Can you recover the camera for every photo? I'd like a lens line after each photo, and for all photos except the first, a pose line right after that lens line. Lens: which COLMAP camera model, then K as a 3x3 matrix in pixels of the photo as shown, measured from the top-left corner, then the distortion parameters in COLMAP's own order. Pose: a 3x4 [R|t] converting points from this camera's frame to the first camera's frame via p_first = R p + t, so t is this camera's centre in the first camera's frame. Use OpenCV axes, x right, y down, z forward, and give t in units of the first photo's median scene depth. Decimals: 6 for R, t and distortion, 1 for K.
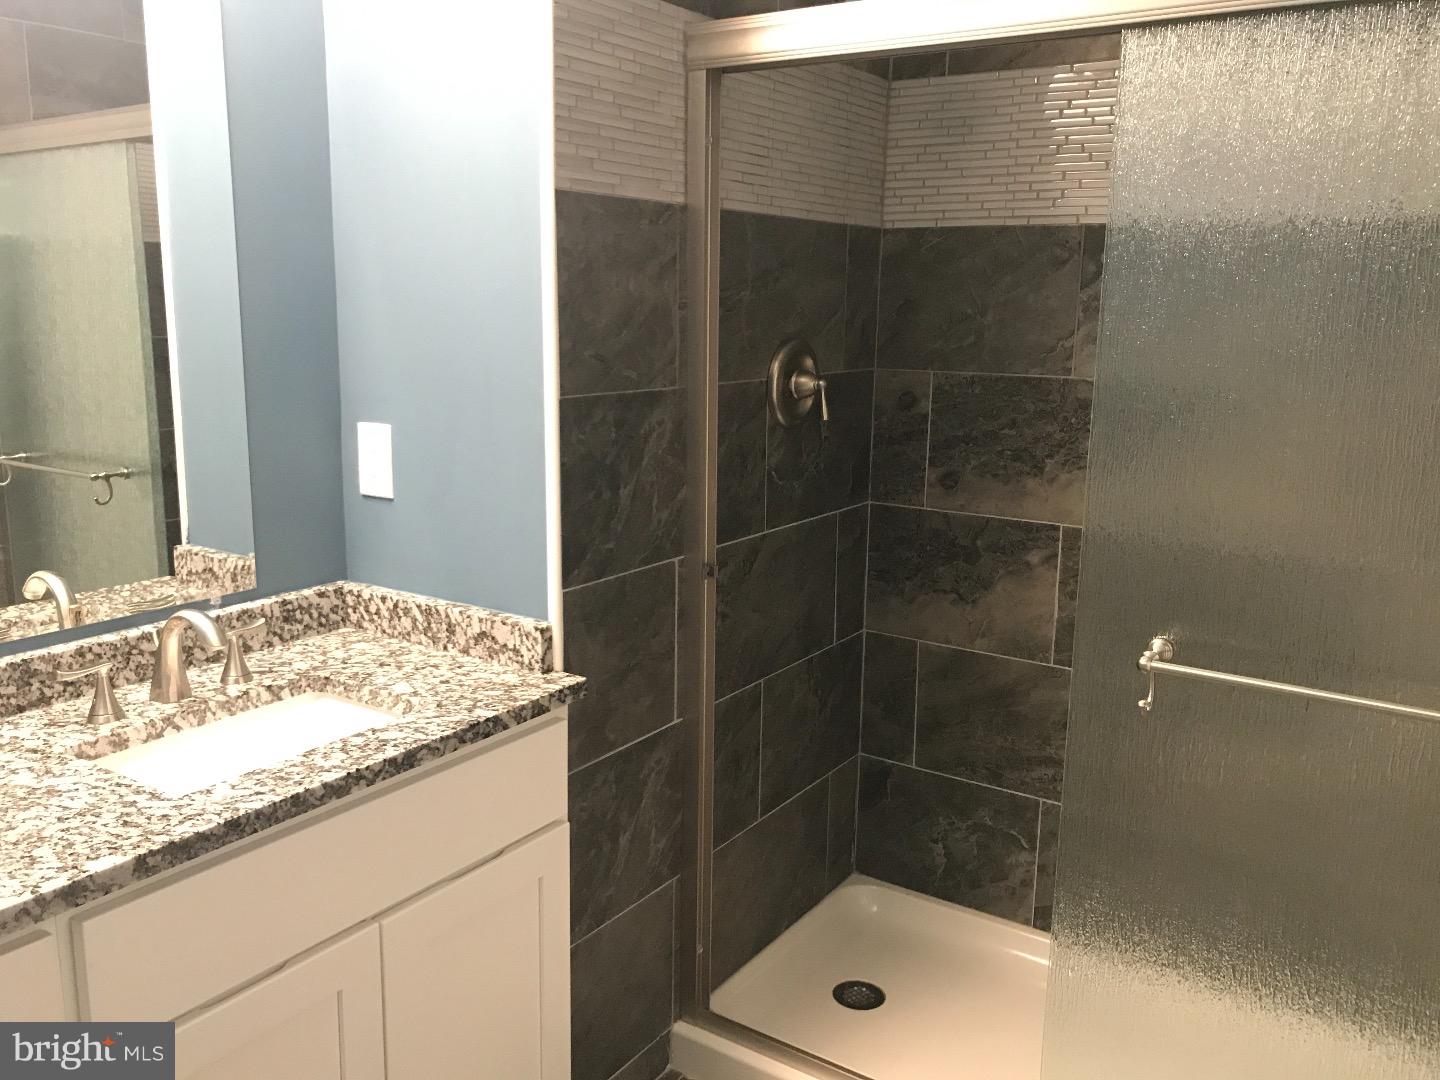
lens RADIAL K [[1170.3, 0, 720.0], [0, 1170.3, 540.0], [0, 0, 1]] dist [0.002475, 0.002892]
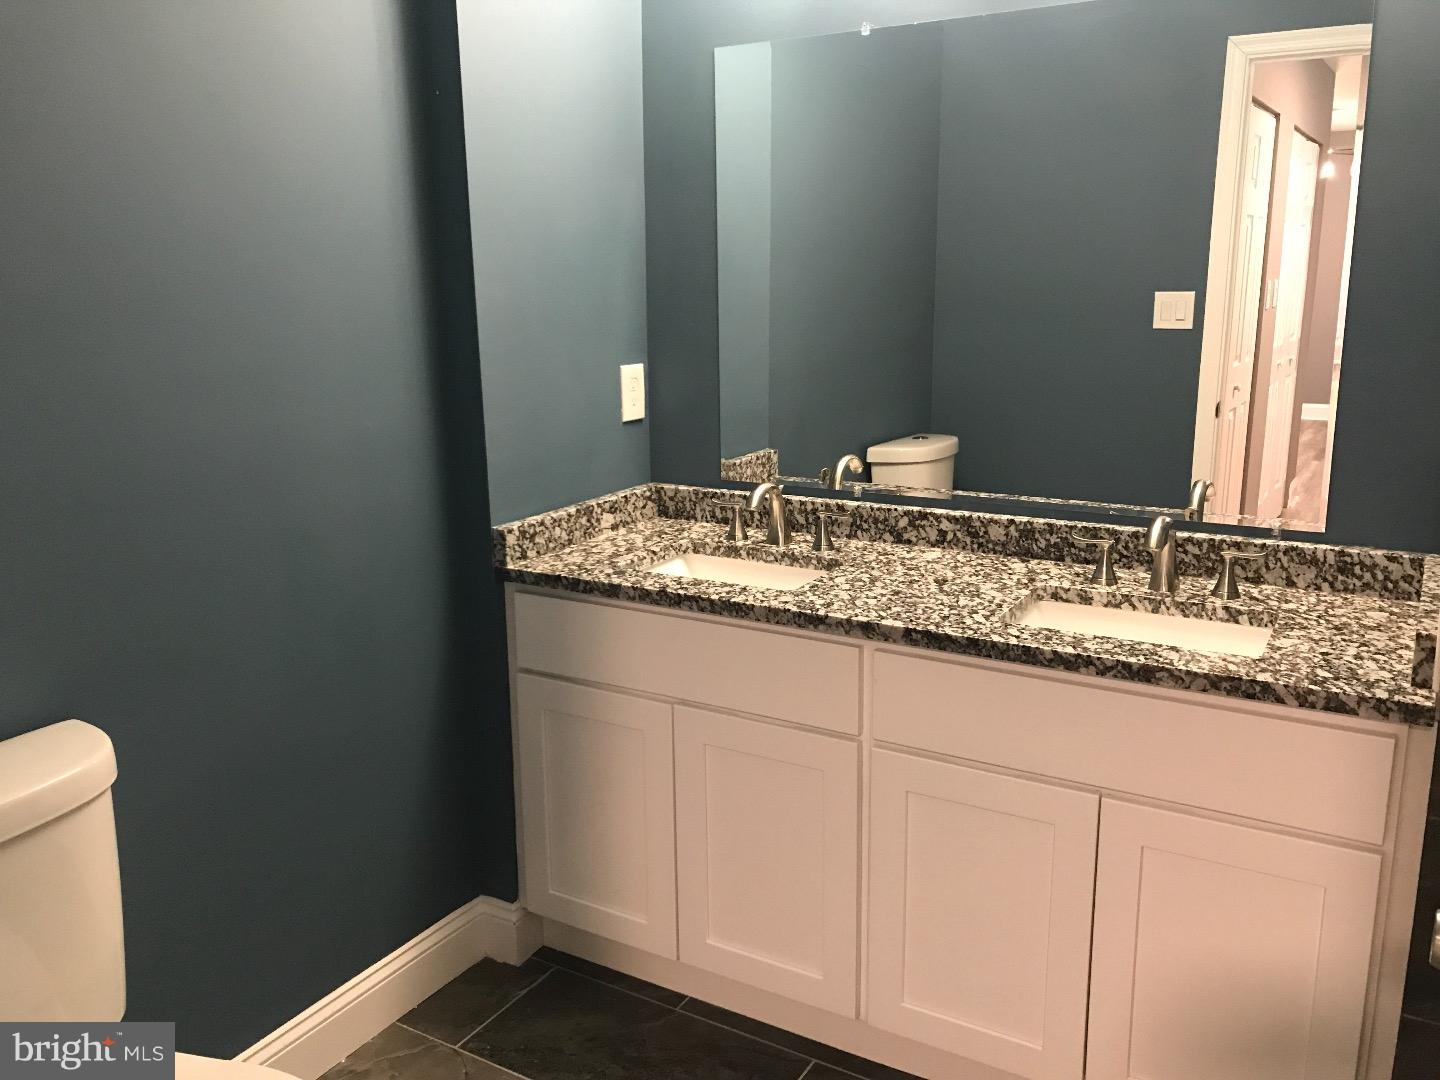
lens RADIAL K [[1170.3, 0, 720.0], [0, 1170.3, 540.0], [0, 0, 1]] dist [0.002475, 0.002892]
pose [[0.039157, 0.209695, -0.976982, 0.670762], [-0.178770, 0.963428, 0.199621, -0.071985], [0.983111, 0.166839, 0.075212, 0.431519]]
